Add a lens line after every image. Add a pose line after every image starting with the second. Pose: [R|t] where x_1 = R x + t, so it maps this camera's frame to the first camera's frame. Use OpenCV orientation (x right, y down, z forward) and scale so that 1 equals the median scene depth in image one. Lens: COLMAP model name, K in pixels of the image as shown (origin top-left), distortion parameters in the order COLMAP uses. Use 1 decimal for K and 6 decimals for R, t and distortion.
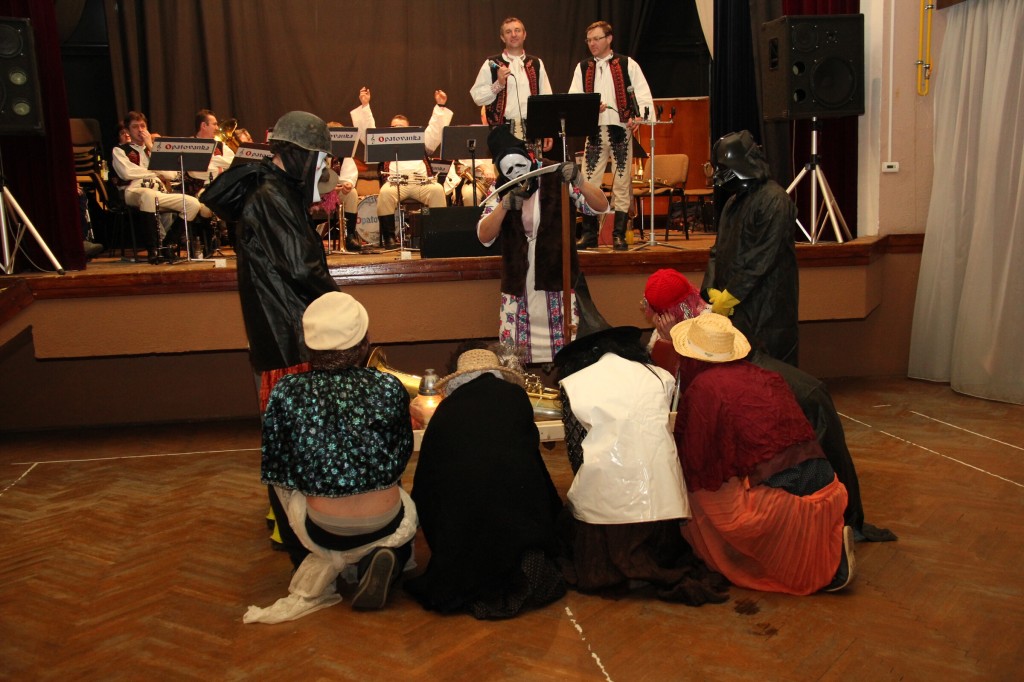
lens RADIAL K [[1001.0, 0, 520.4], [0, 1001.0, 361.0], [0, 0, 1]] dist [-0.018359, 0.000000]
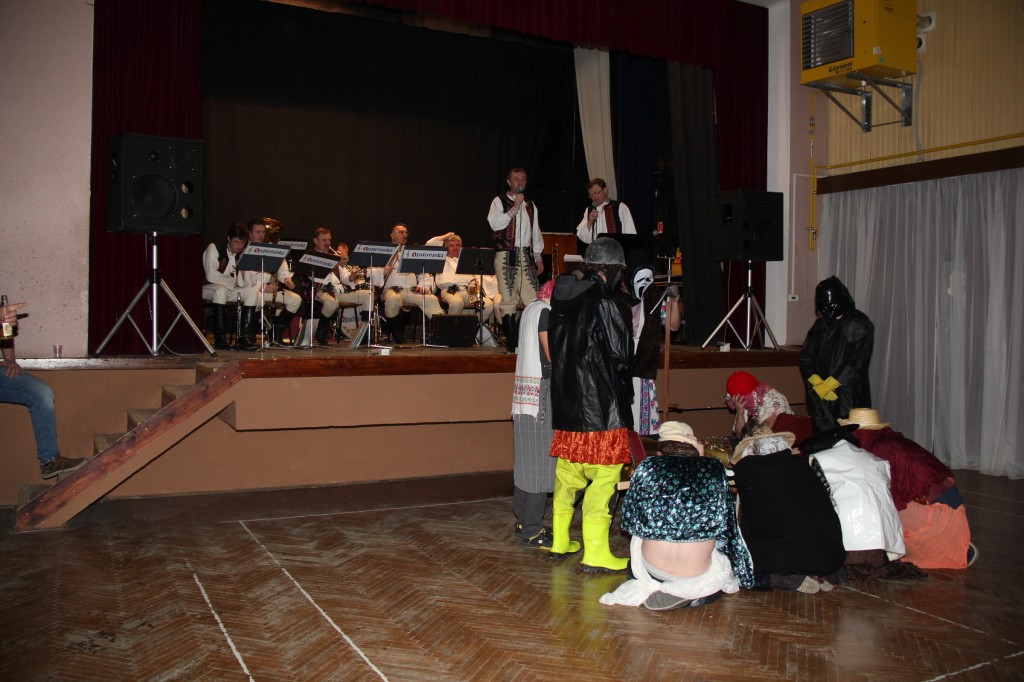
lens RADIAL K [[888.6, 0, 507.9], [0, 888.6, 345.8], [0, 0, 1]] dist [-0.142407, 0.004935]
pose [[0.950162, 0.031315, 0.310181, -0.547130], [0.005571, 0.993078, -0.117322, 0.023392], [-0.311708, 0.113203, 0.943411, -0.057873]]
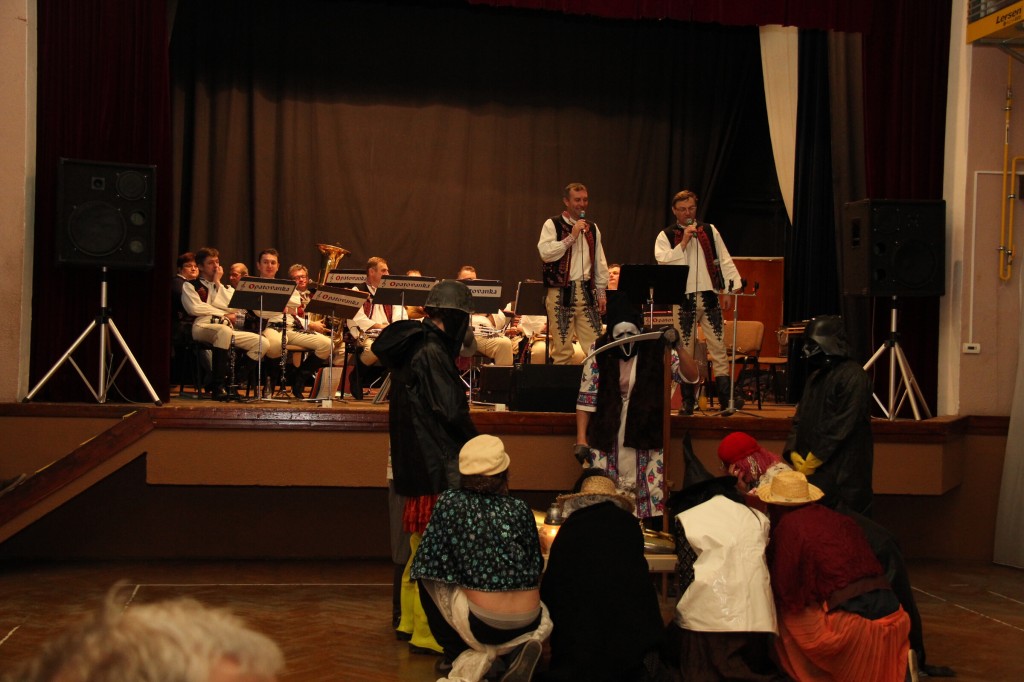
lens RADIAL K [[1309.3, 0, 513.2], [0, 1309.3, 361.7], [0, 0, 1]] dist [0.096051, 0.000000]
pose [[0.998322, 0.057639, -0.005567, -0.109538], [-0.057823, 0.987086, -0.149391, 0.060262], [-0.003115, 0.149462, 0.988763, -0.424719]]
